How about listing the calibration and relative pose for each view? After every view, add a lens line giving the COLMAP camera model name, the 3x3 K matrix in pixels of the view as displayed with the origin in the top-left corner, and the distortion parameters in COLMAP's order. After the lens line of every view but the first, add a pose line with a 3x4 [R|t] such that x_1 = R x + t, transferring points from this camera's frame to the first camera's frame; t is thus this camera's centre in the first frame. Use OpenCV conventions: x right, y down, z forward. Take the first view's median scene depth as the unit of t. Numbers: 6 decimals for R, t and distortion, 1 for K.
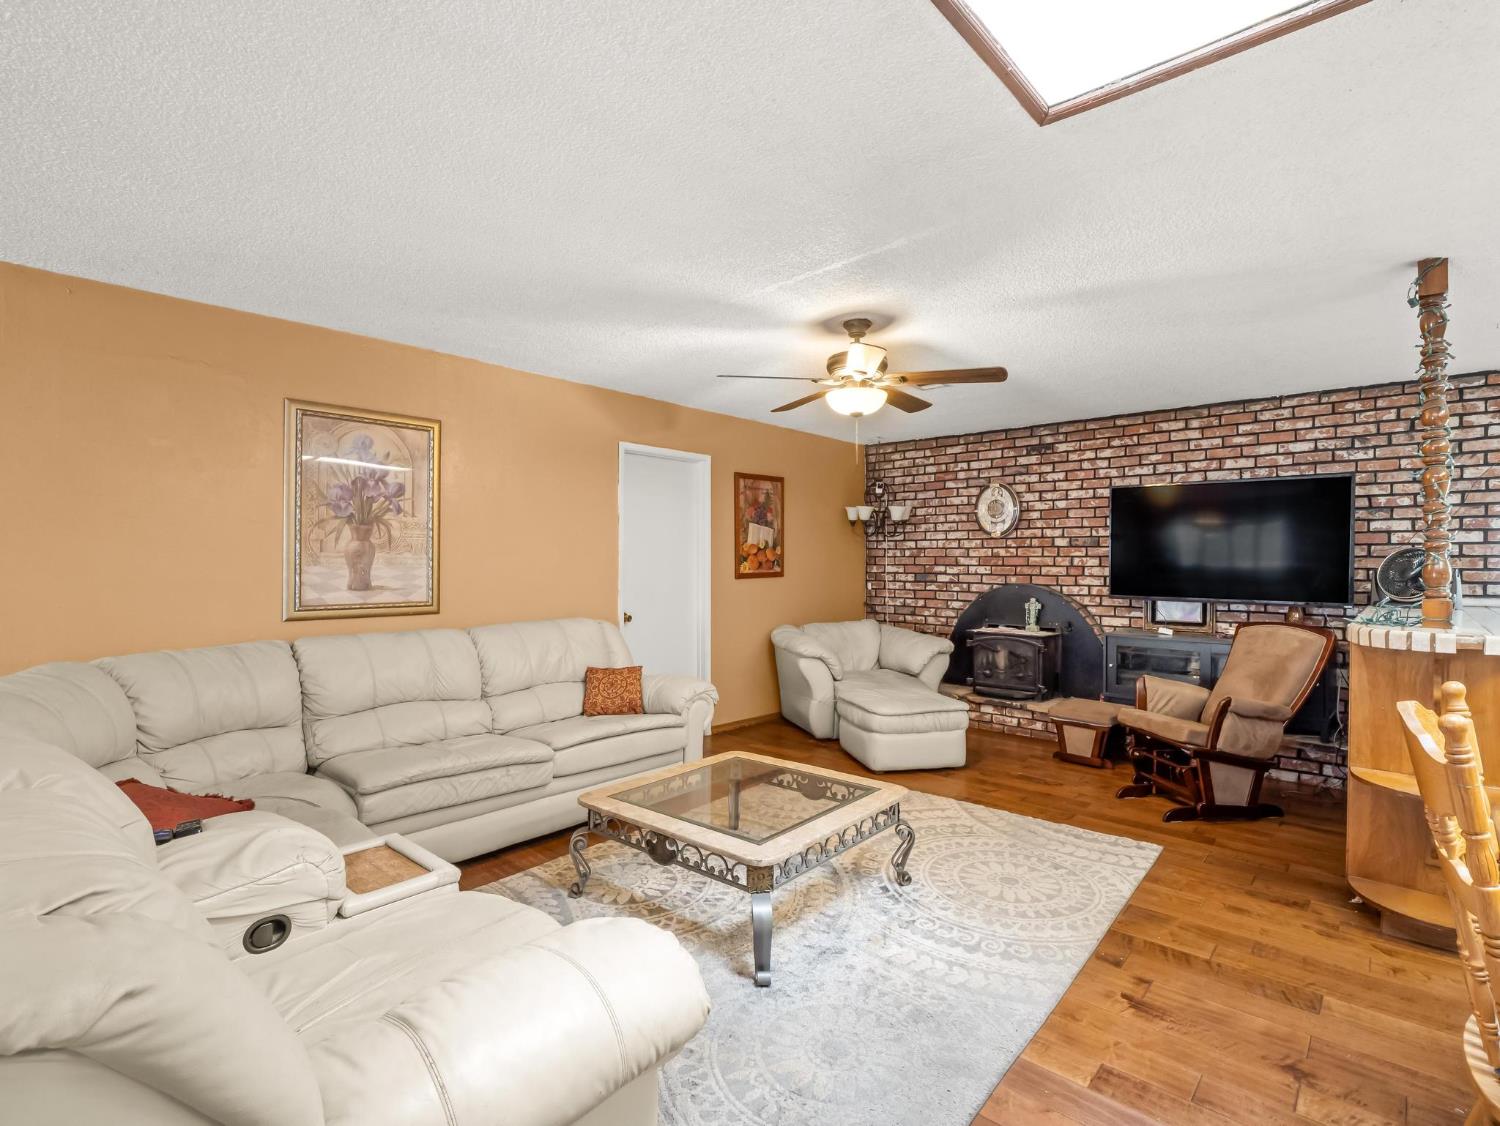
lens RADIAL K [[736.5, 0, 746.9], [0, 736.5, 564.9], [0, 0, 1]] dist [-0.005362, -0.000805]
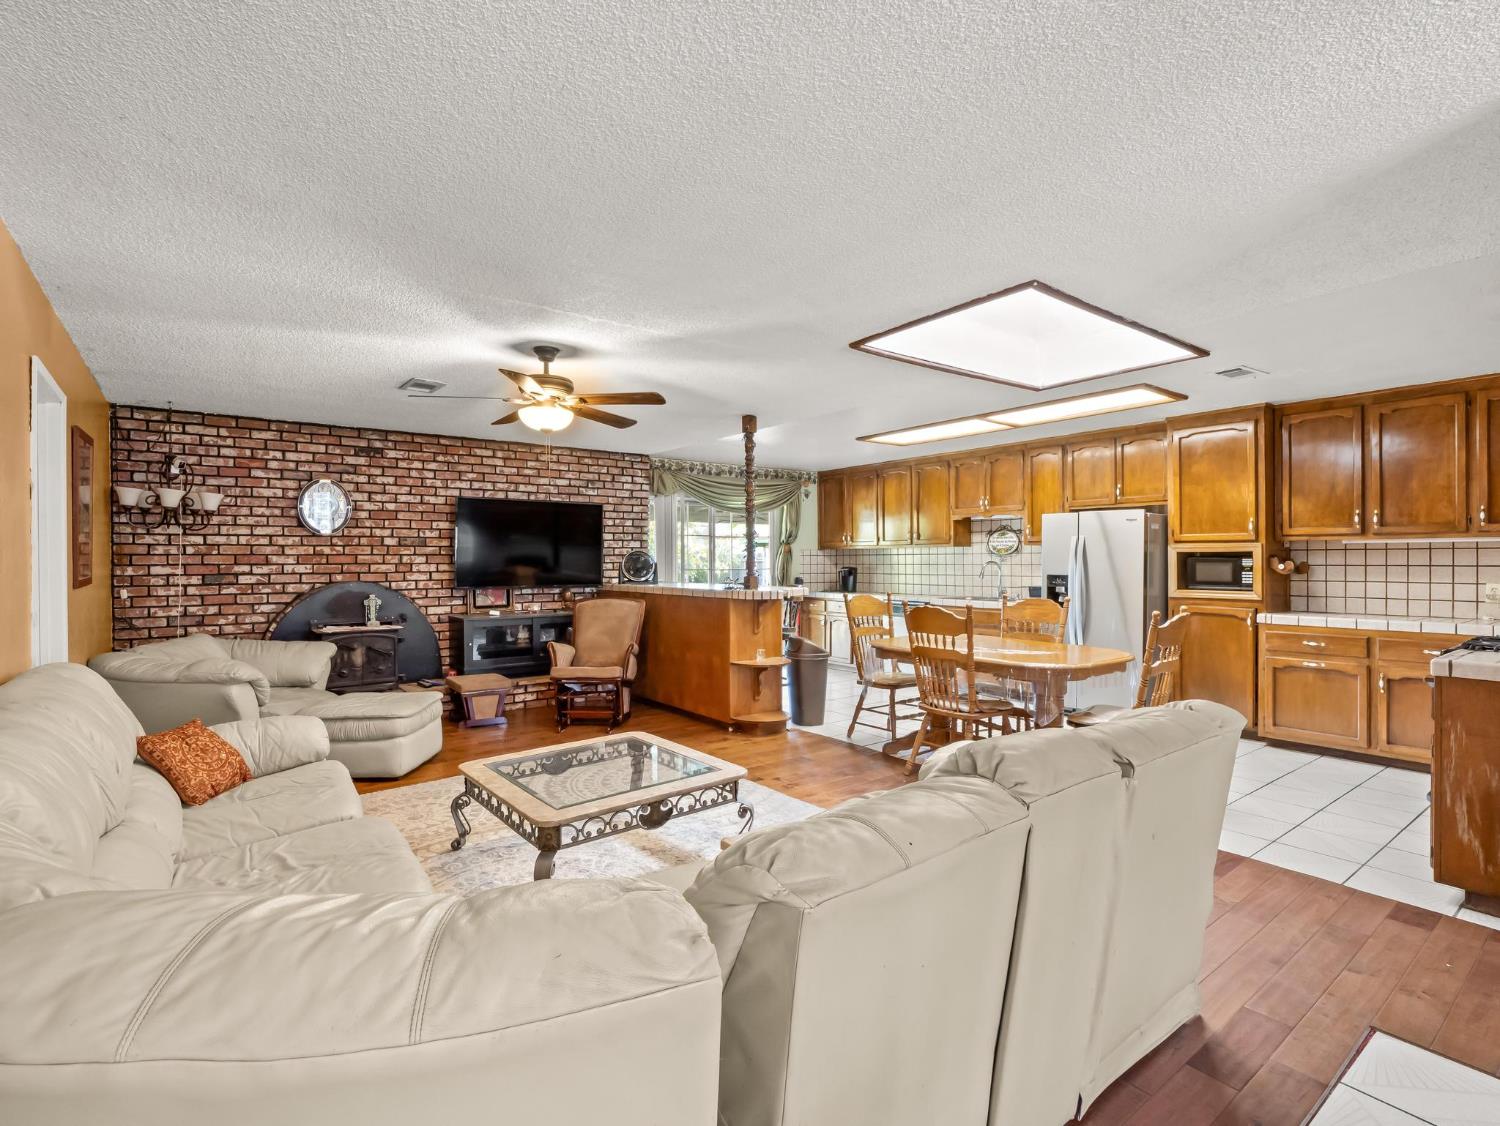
lens RADIAL K [[736.5, 0, 740.7], [0, 736.5, 560.7], [0, 0, 1]] dist [-0.005362, -0.000805]
pose [[0.178627, -0.008128, 0.983883, -0.538414], [0.008838, 0.999939, 0.006656, -0.005118], [-0.983877, 0.007506, 0.178688, 0.297506]]
